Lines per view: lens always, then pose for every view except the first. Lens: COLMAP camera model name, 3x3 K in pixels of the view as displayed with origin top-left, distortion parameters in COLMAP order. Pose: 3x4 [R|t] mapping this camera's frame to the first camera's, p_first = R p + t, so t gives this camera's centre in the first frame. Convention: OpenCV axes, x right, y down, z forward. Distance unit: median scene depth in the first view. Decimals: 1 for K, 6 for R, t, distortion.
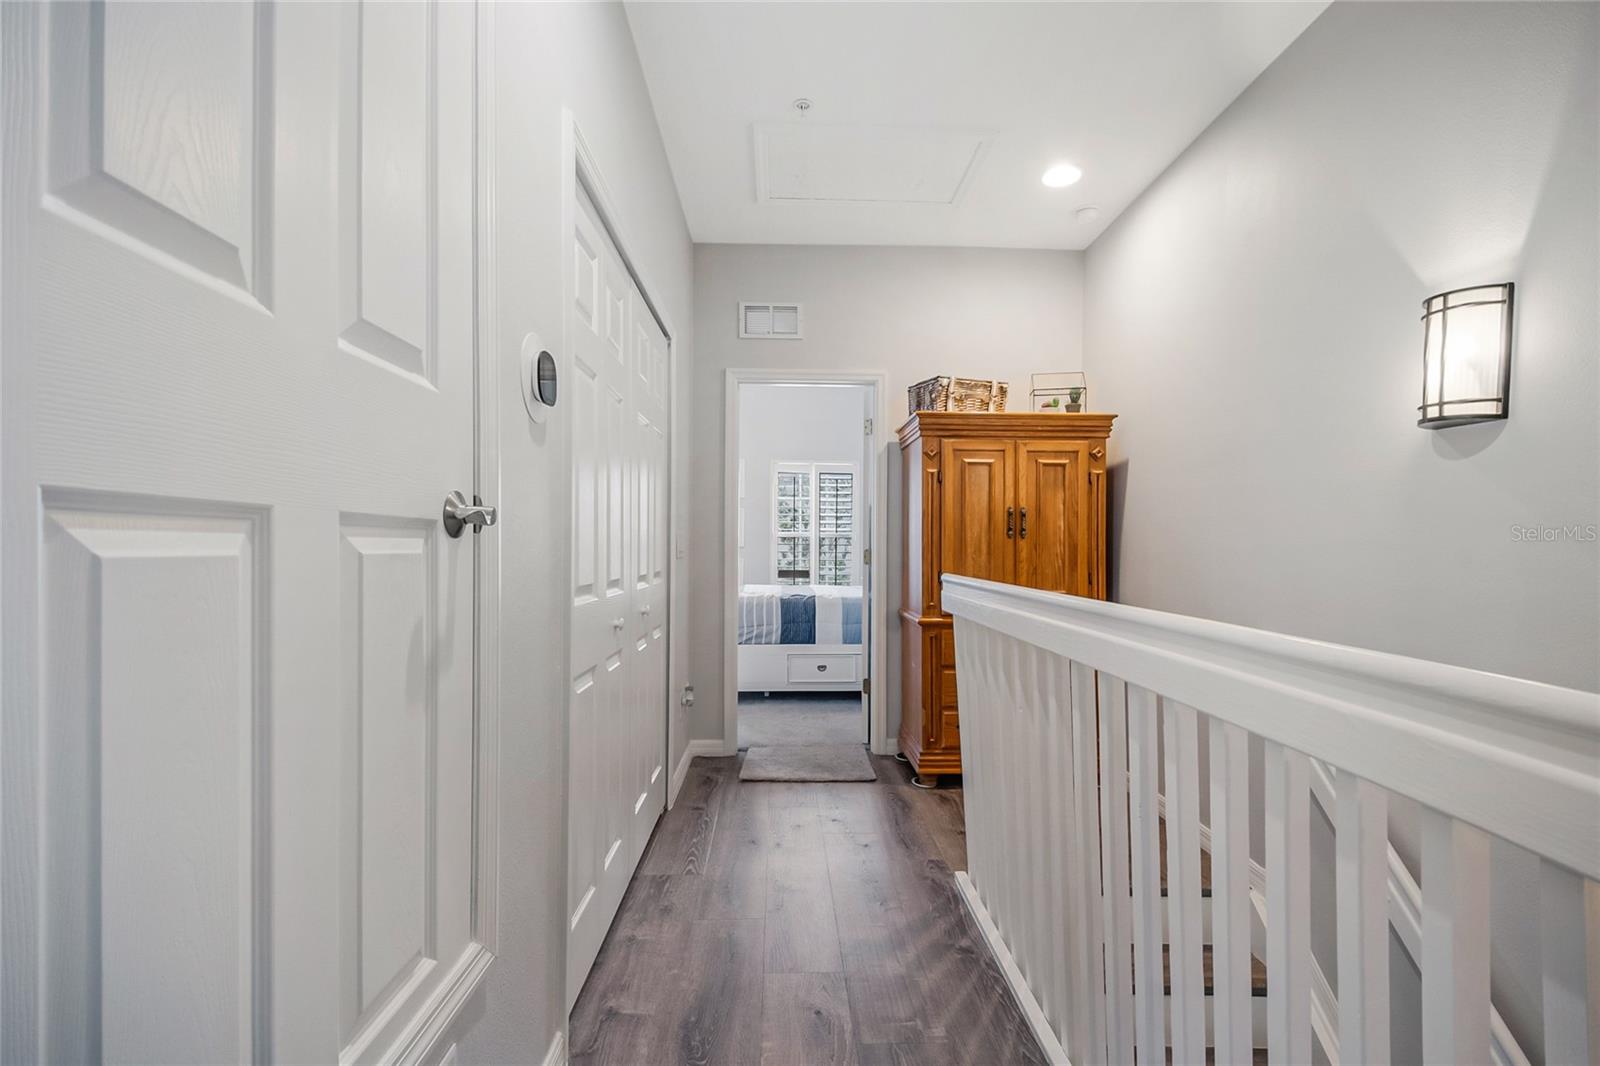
lens RADIAL K [[697.8, 0, 817.4], [0, 697.8, 552.1], [0, 0, 1]] dist [0.000513, -0.000176]
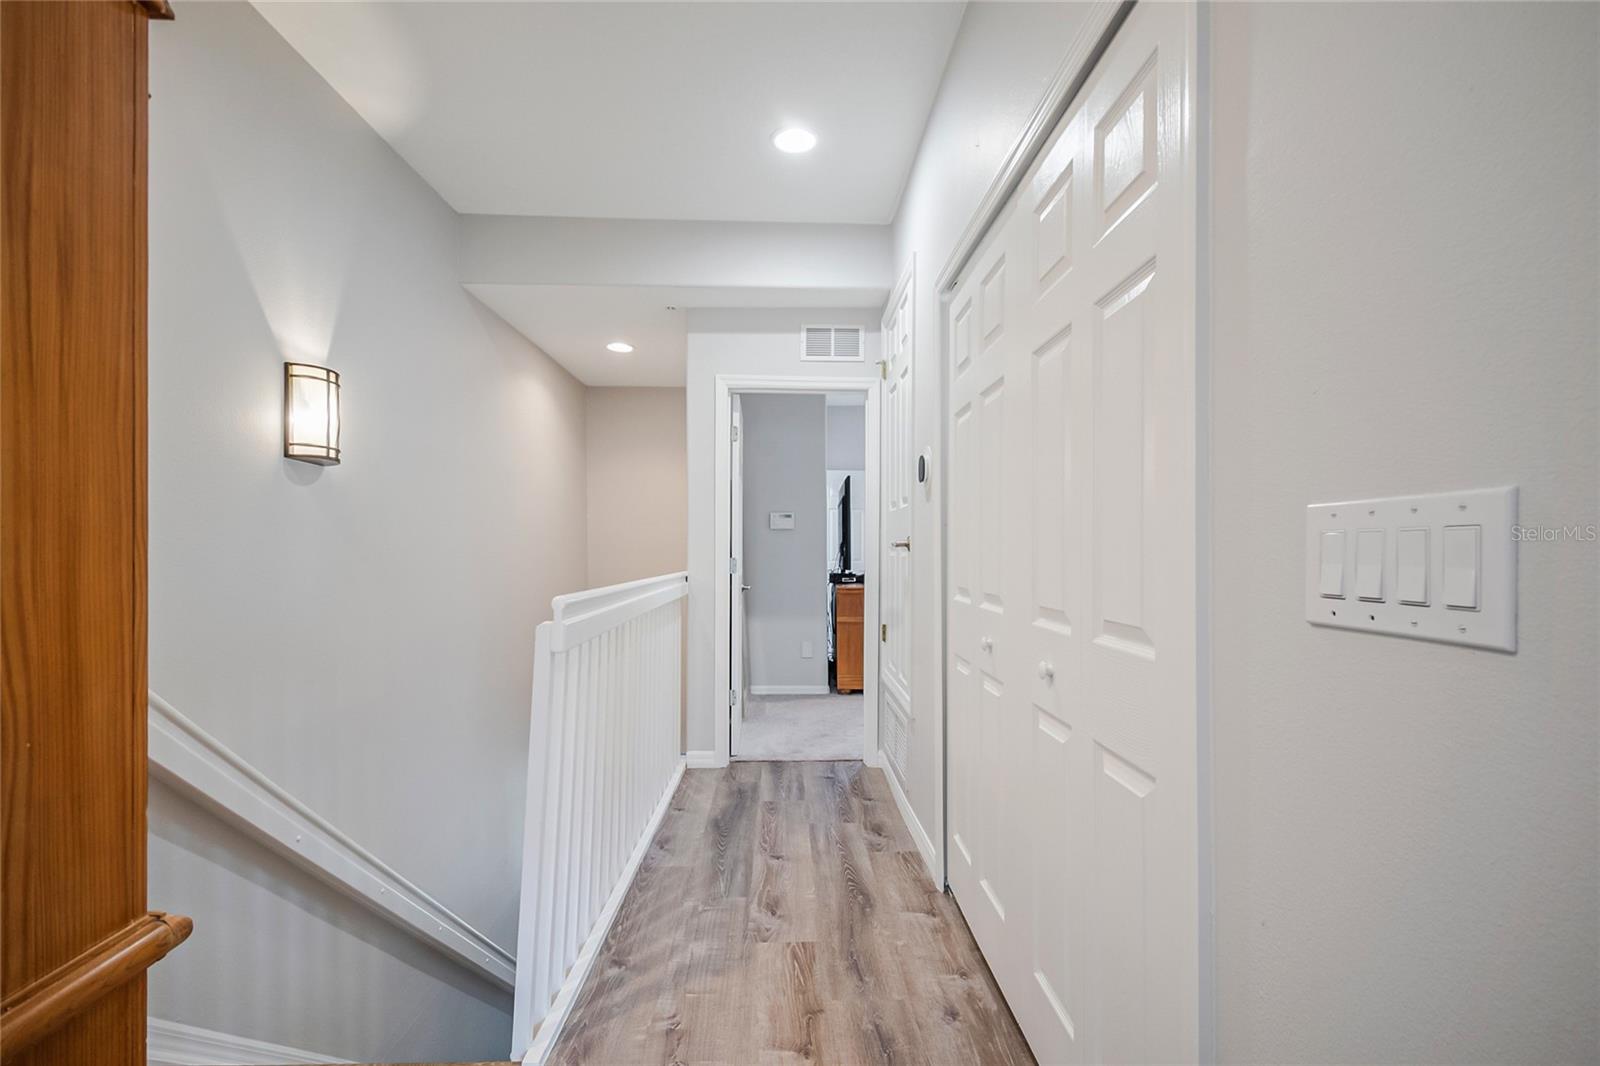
lens RADIAL K [[697.8, 0, 817.4], [0, 697.8, 552.1], [0, 0, 1]] dist [0.000513, -0.000176]
pose [[-0.999922, -0.011010, 0.005842, -0.078867], [-0.011021, 0.999938, -0.001858, -0.014751], [-0.005821, -0.001923, -0.999981, 2.267859]]
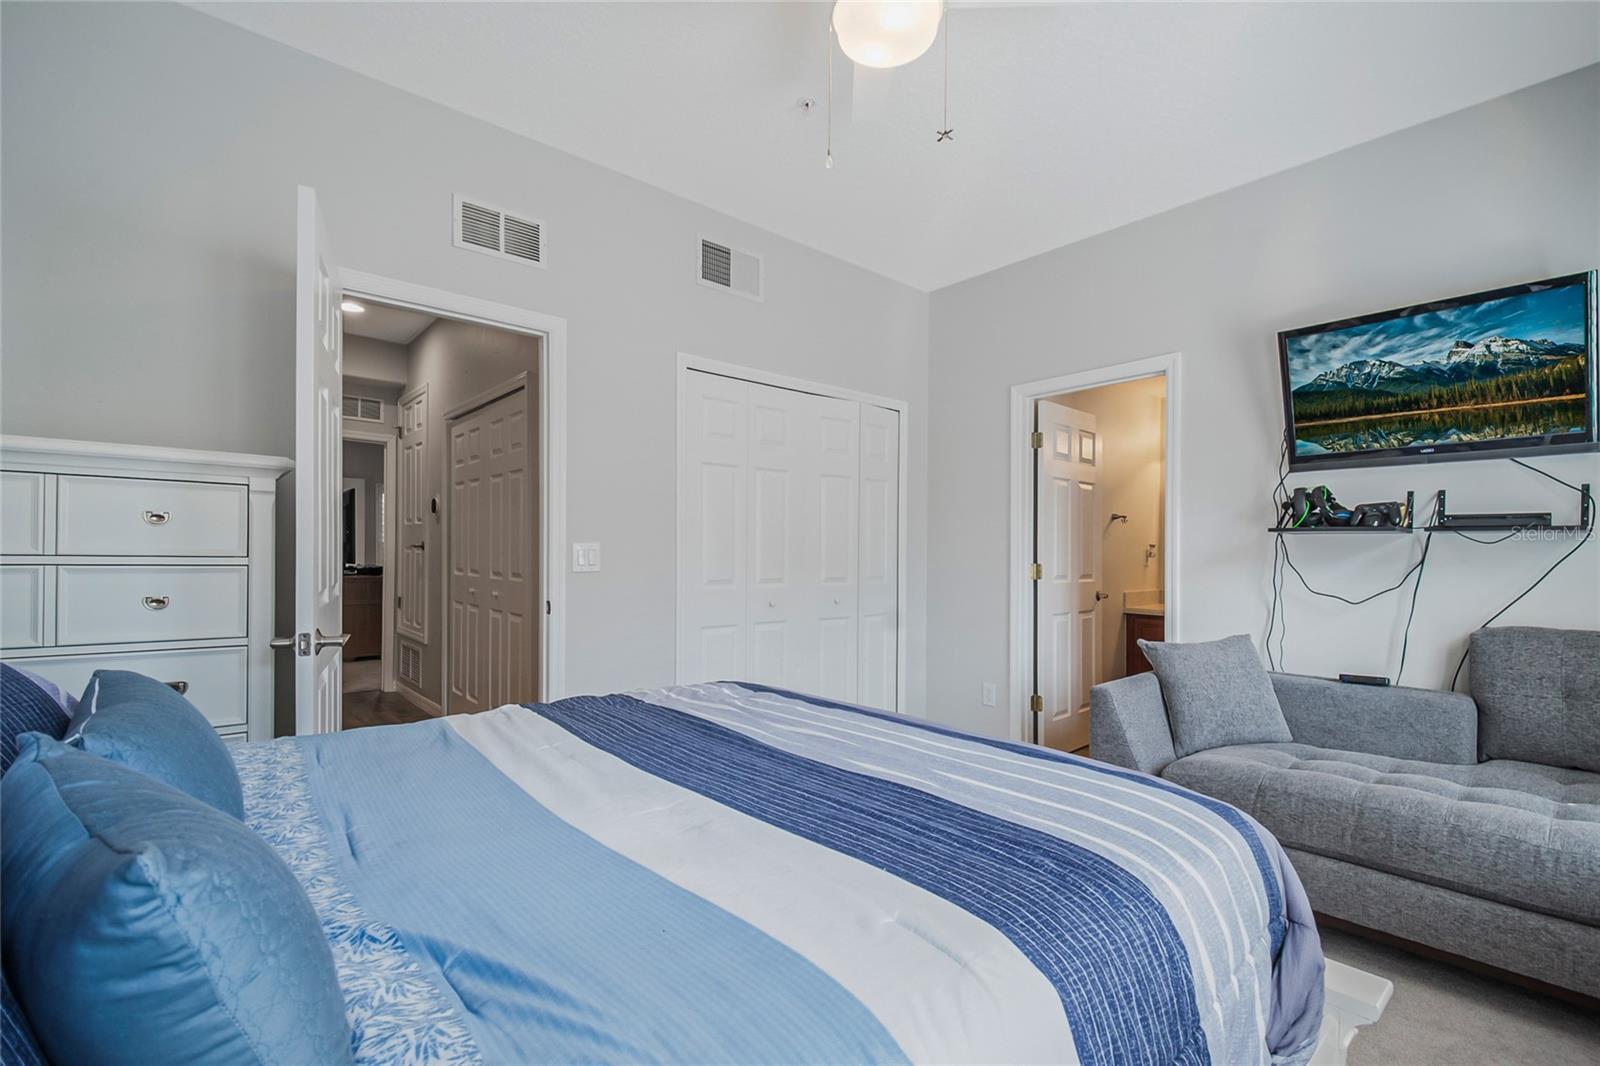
lens RADIAL K [[697.8, 0, 817.4], [0, 697.8, 552.1], [0, 0, 1]] dist [0.000513, -0.000176]
pose [[-0.770929, -0.014192, -0.636763, 0.298495], [-0.012176, 0.999897, -0.007545, -0.010408], [0.636805, 0.001937, -0.771023, 3.895158]]
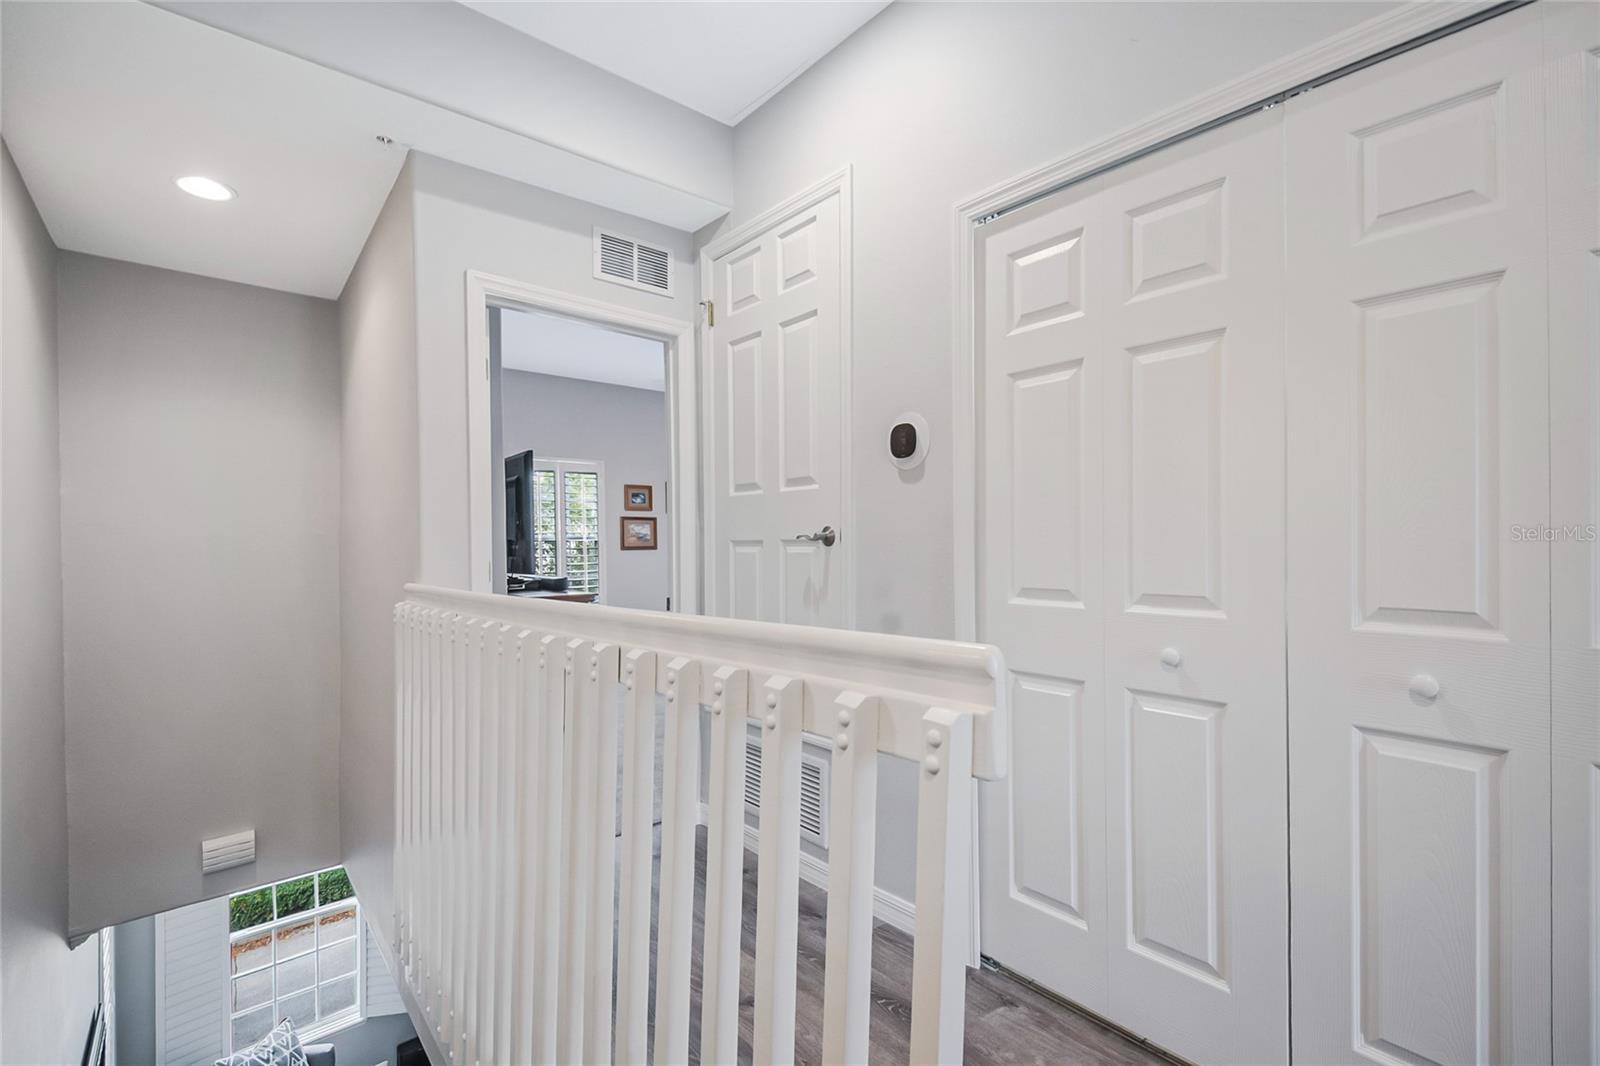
lens RADIAL K [[697.8, 0, 817.4], [0, 697.8, 552.1], [0, 0, 1]] dist [0.000513, -0.000176]
pose [[-0.779835, 0.008436, -0.625929, 0.558572], [0.008715, 0.999959, 0.002618, -0.015481], [0.625925, -0.003413, -0.779876, 1.599838]]
